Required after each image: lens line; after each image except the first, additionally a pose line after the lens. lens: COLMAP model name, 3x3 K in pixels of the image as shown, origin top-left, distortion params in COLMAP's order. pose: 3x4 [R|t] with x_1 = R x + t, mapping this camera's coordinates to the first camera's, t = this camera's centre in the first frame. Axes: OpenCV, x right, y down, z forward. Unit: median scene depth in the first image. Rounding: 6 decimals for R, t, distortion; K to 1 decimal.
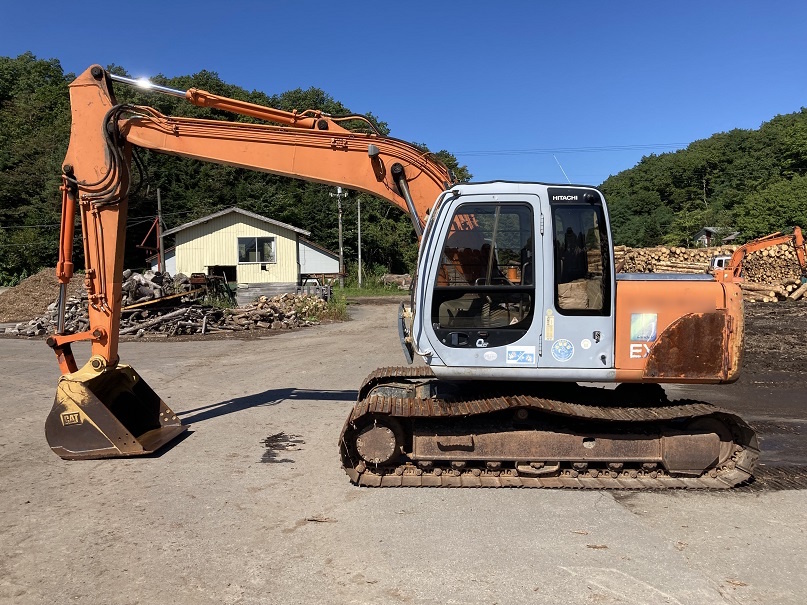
lens RADIAL K [[660.5, 0, 401.7], [0, 660.5, 297.8], [0, 0, 1]] dist [0.022859, -0.001971]
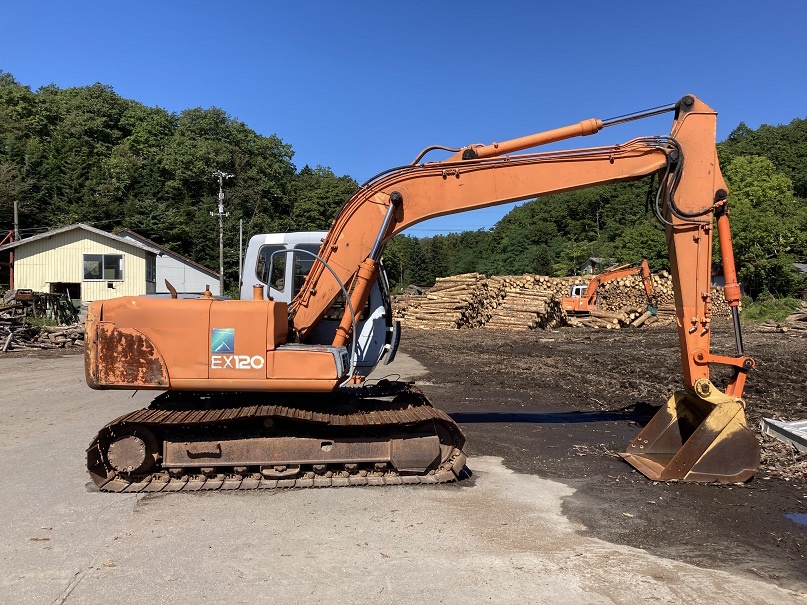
lens RADIAL K [[662.4, 0, 417.8], [0, 662.4, 290.7], [0, 0, 1]] dist [0.183841, -0.225023]
pose [[0.989724, 0.021741, 0.141325, 0.099802], [-0.015259, 0.998788, -0.046794, 0.001989], [-0.142171, 0.044156, 0.988857, -0.059317]]
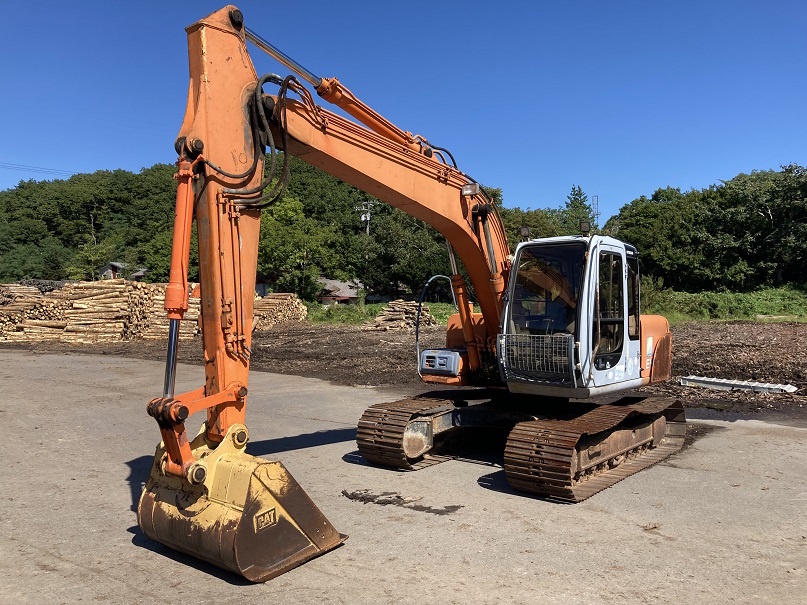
lens RADIAL K [[659.9, 0, 403.5], [0, 659.9, 302.5], [0, 0, 1]] dist [0.015070, 0.001441]
pose [[0.610067, 0.012338, 0.792254, -0.207780], [0.022943, 0.999184, -0.033228, -0.002872], [-0.792018, 0.038448, 0.609286, 0.103300]]
